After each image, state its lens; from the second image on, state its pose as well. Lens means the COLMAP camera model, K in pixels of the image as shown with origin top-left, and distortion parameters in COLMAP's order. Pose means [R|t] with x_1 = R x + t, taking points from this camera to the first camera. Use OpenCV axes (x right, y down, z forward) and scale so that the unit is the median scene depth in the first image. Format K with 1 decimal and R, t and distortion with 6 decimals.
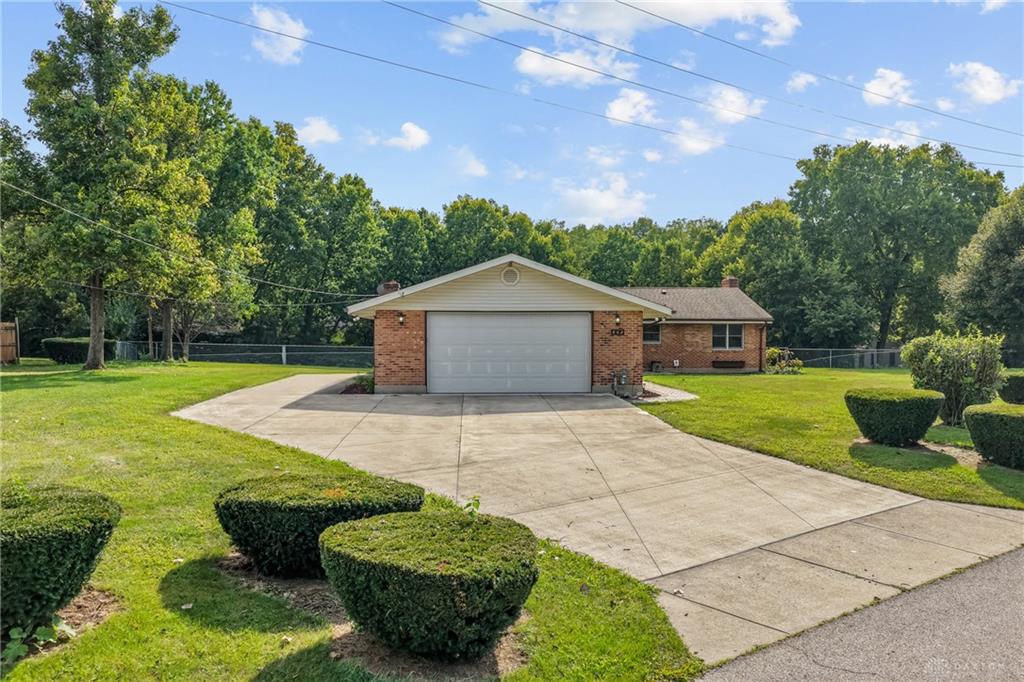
lens RADIAL K [[858.5, 0, 508.8], [0, 858.5, 342.5], [0, 0, 1]] dist [0.003602, 0.025569]
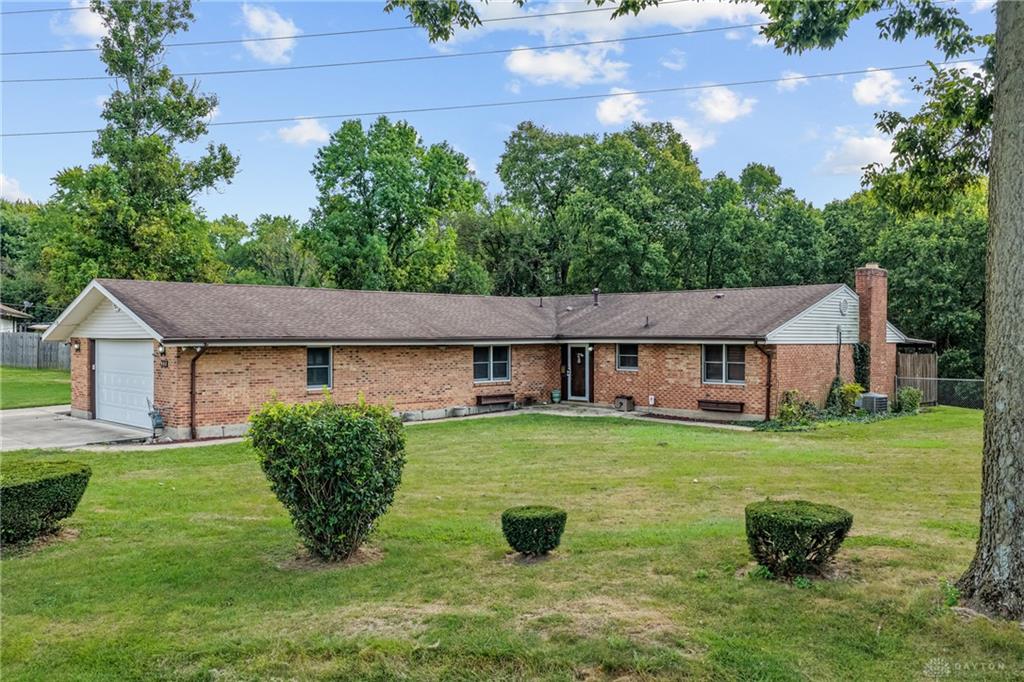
lens RADIAL K [[858.5, 0, 508.9], [0, 858.5, 340.9], [0, 0, 1]] dist [0.003602, 0.025569]
pose [[0.651613, 0.003827, -0.758542, 0.600209], [-0.005098, 0.999987, 0.000666, -0.022092], [0.758534, 0.003433, 0.651624, 0.426860]]
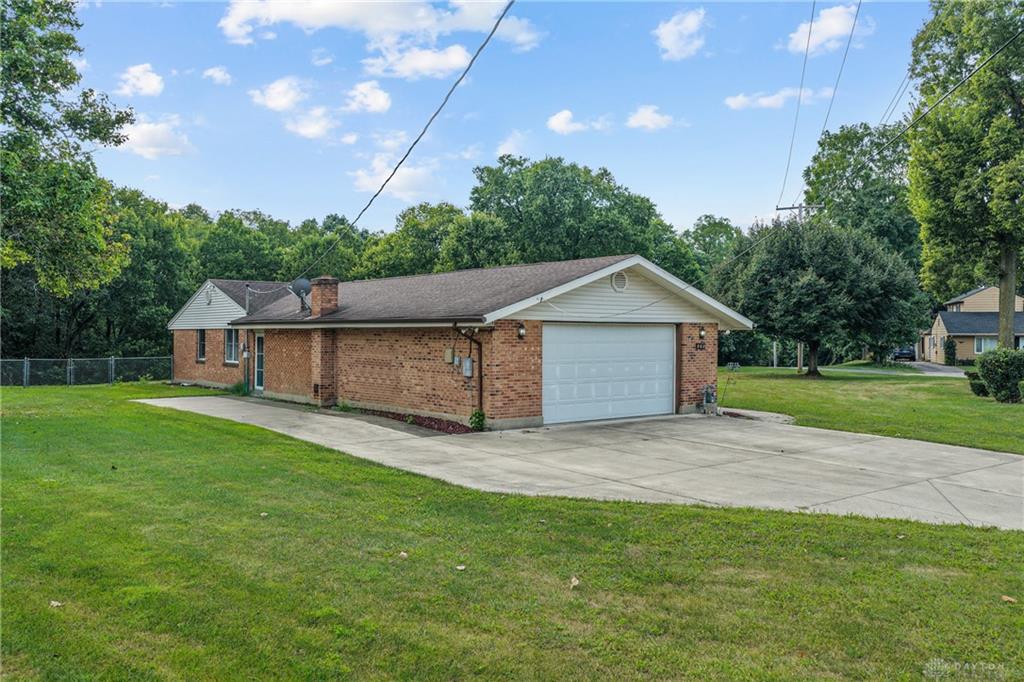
lens RADIAL K [[858.5, 0, 506.6], [0, 858.5, 336.3], [0, 0, 1]] dist [0.003602, 0.025569]
pose [[0.813436, 0.000351, 0.581654, -0.347890], [0.000784, 0.999998, -0.001700, -0.012935], [-0.581653, 0.001839, 0.813435, 0.226948]]
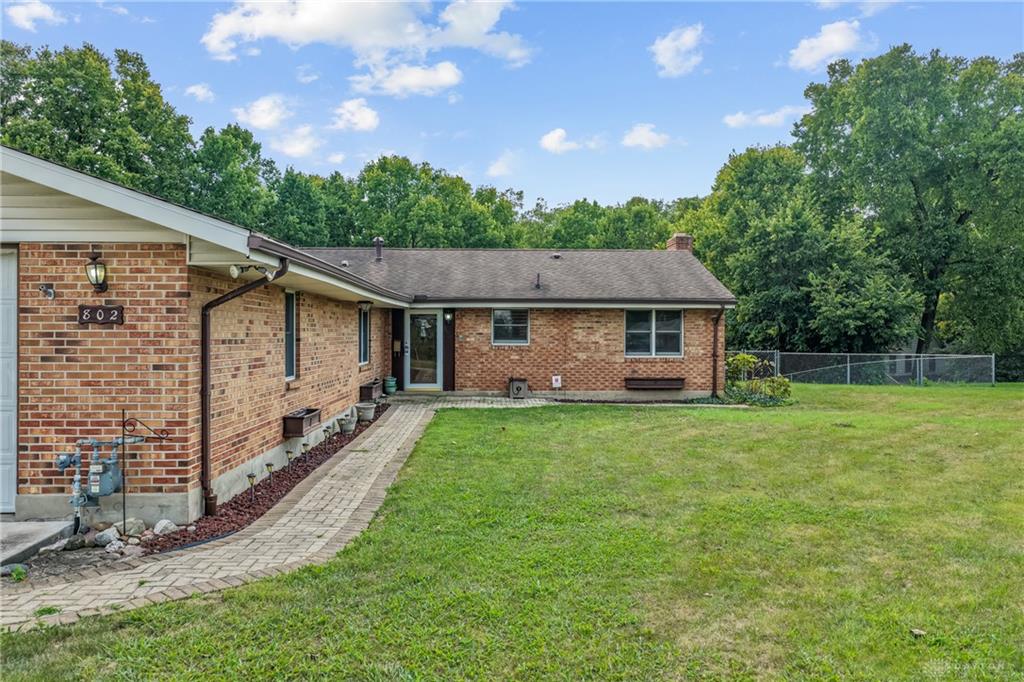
lens RADIAL K [[858.5, 0, 510.4], [0, 858.5, 341.0], [0, 0, 1]] dist [0.003602, 0.025569]
pose [[0.999712, 0.002162, -0.023881, 0.166355], [-0.002109, 0.999995, 0.002214, -0.002418], [0.023885, -0.002163, 0.999712, 0.428176]]
